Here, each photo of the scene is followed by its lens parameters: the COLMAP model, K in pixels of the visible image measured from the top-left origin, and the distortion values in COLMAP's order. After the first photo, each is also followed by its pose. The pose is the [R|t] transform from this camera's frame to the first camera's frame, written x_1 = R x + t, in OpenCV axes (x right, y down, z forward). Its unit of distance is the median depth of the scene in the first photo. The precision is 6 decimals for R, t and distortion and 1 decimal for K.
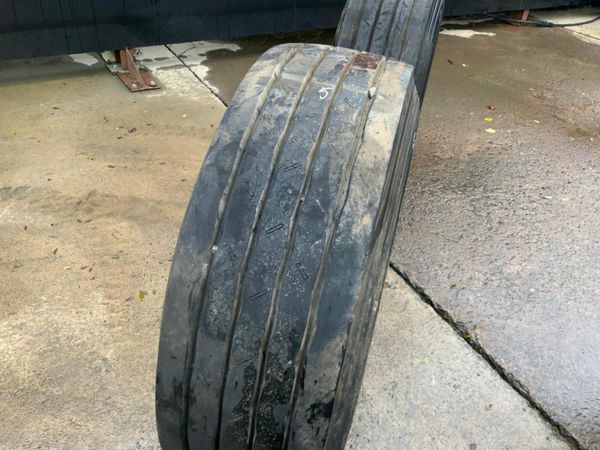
lens RADIAL K [[514.4, 0, 300.7], [0, 514.4, 228.5], [0, 0, 1]] dist [0.035125, -0.095991]
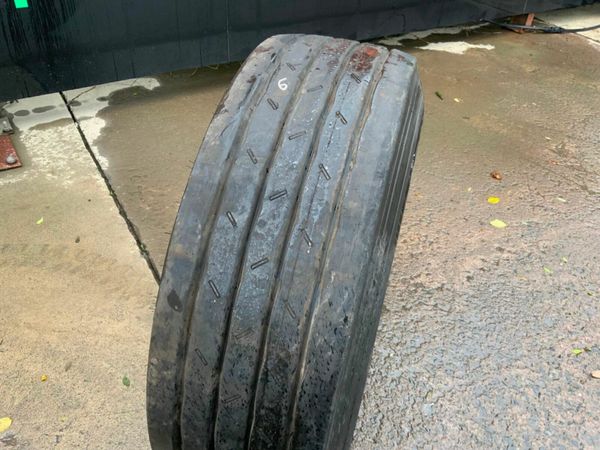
lens RADIAL K [[514.4, 0, 304.1], [0, 514.4, 222.3], [0, 0, 1]] dist [0.035125, -0.095991]
pose [[0.999430, -0.027441, 0.019642, 0.081850], [0.026842, 0.999186, 0.030106, -0.187730], [-0.020452, -0.029562, 0.999354, 0.271766]]
